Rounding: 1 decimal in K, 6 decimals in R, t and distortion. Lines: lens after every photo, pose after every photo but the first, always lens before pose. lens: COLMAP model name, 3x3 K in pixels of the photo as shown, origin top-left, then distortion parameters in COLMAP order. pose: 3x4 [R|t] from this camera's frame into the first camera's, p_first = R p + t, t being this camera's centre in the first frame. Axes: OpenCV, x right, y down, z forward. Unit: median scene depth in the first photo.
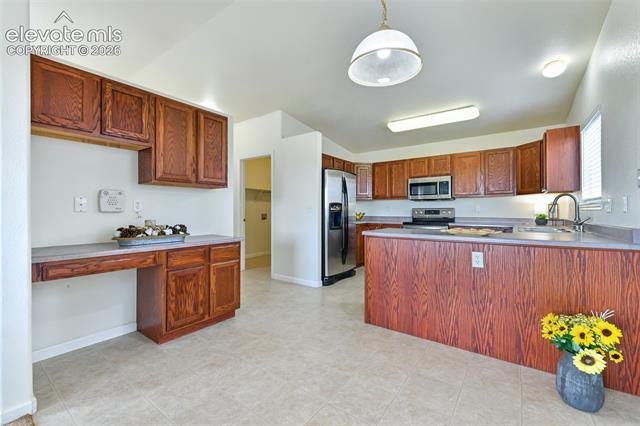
lens RADIAL K [[276.6, 0, 323.0], [0, 276.6, 212.1], [0, 0, 1]] dist [0.002401, -0.001018]
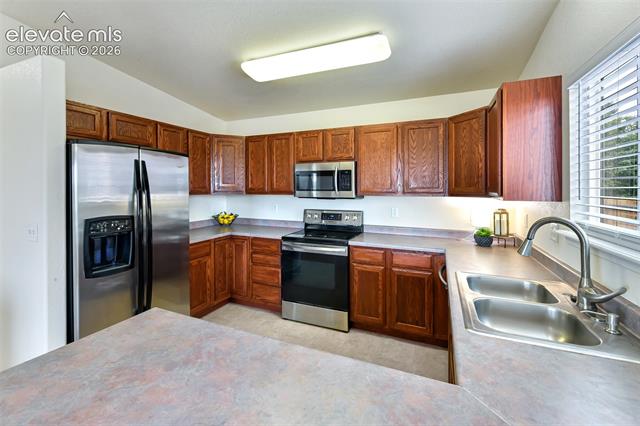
lens RADIAL K [[276.6, 0, 331.8], [0, 276.6, 189.1], [0, 0, 1]] dist [0.002401, -0.001018]
pose [[0.971188, -0.000408, 0.238316, 0.299425], [0.000286, 1.000000, 0.000549, -0.078180], [-0.238316, -0.000465, 0.971187, 0.463540]]
